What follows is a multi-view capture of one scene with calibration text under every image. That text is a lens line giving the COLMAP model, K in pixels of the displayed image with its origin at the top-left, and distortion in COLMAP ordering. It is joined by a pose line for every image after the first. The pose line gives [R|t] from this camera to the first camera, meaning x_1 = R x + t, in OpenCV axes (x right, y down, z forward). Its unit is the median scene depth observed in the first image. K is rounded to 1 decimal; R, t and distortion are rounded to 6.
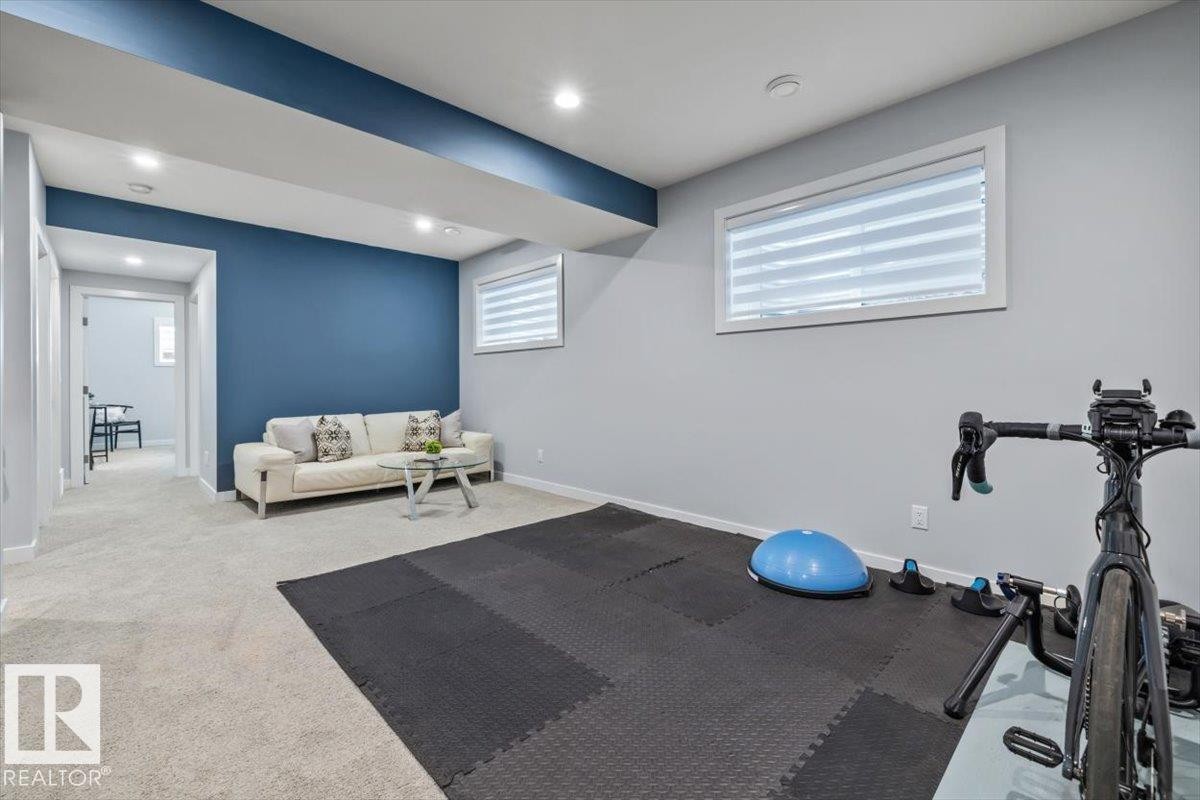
lens RADIAL K [[502.8, 0, 603.7], [0, 502.8, 384.5], [0, 0, 1]] dist [0.000687, 0.000244]
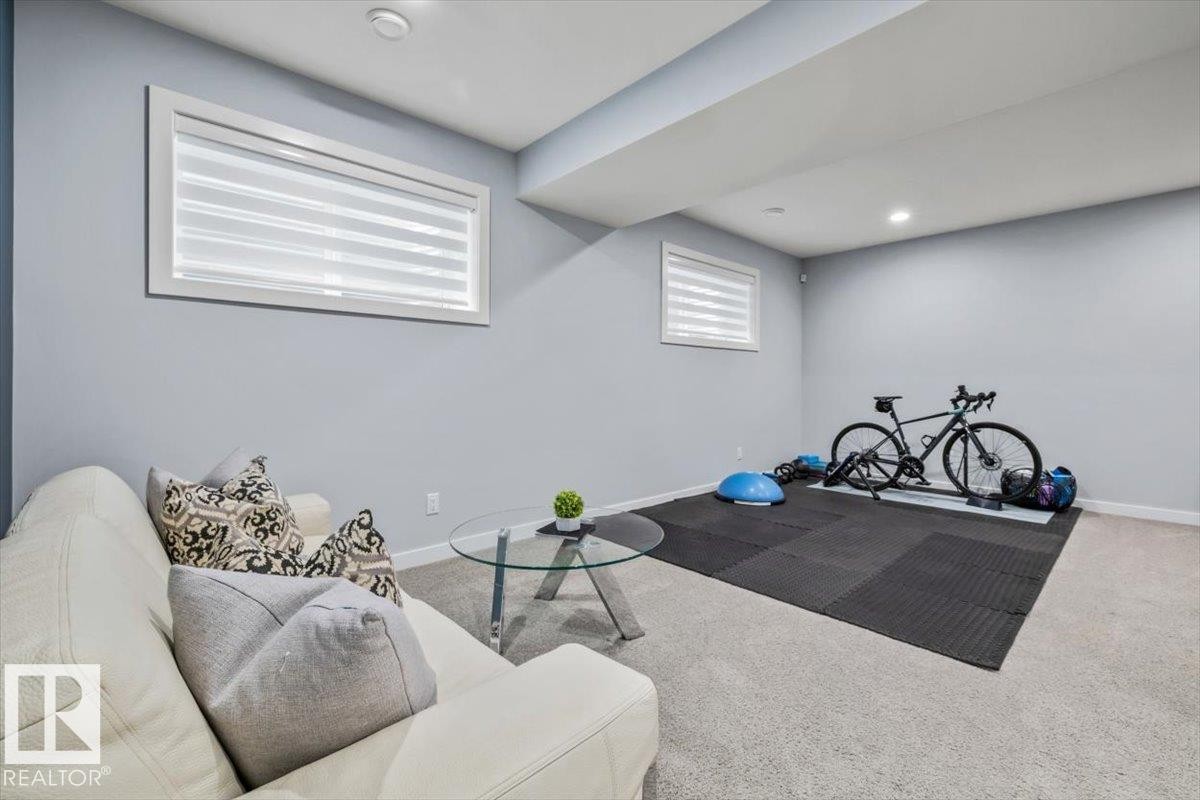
lens RADIAL K [[502.8, 0, 601.1], [0, 502.8, 378.4], [0, 0, 1]] dist [0.000687, 0.000244]
pose [[0.027459, 0.013979, 0.999525, -0.447420], [-0.005294, 0.999890, -0.013839, 0.001503], [-0.999609, -0.004912, 0.027530, 0.499601]]
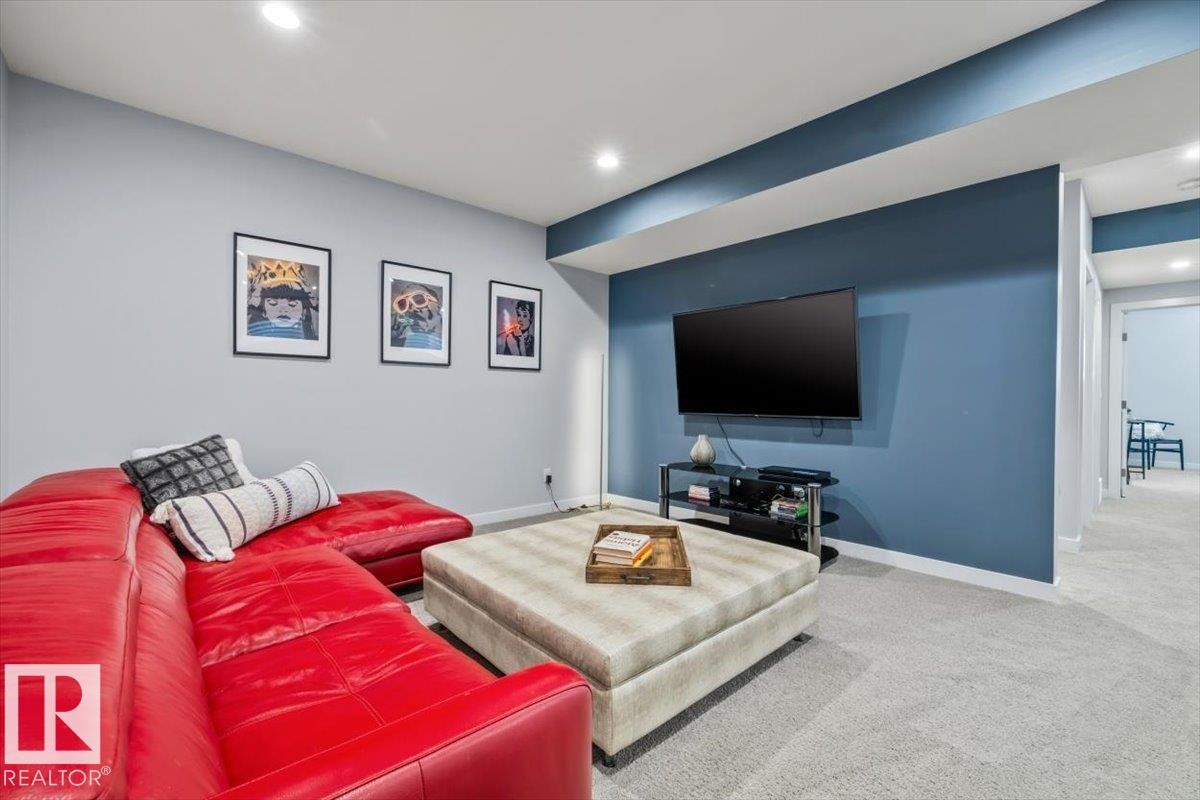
lens RADIAL K [[502.8, 0, 601.2], [0, 502.8, 398.0], [0, 0, 1]] dist [0.000687, 0.000244]
pose [[-0.029110, 0.009691, -0.999529, 0.015881], [-0.011085, 0.999888, 0.010017, -0.000815], [0.999515, 0.011372, -0.028999, -0.023981]]
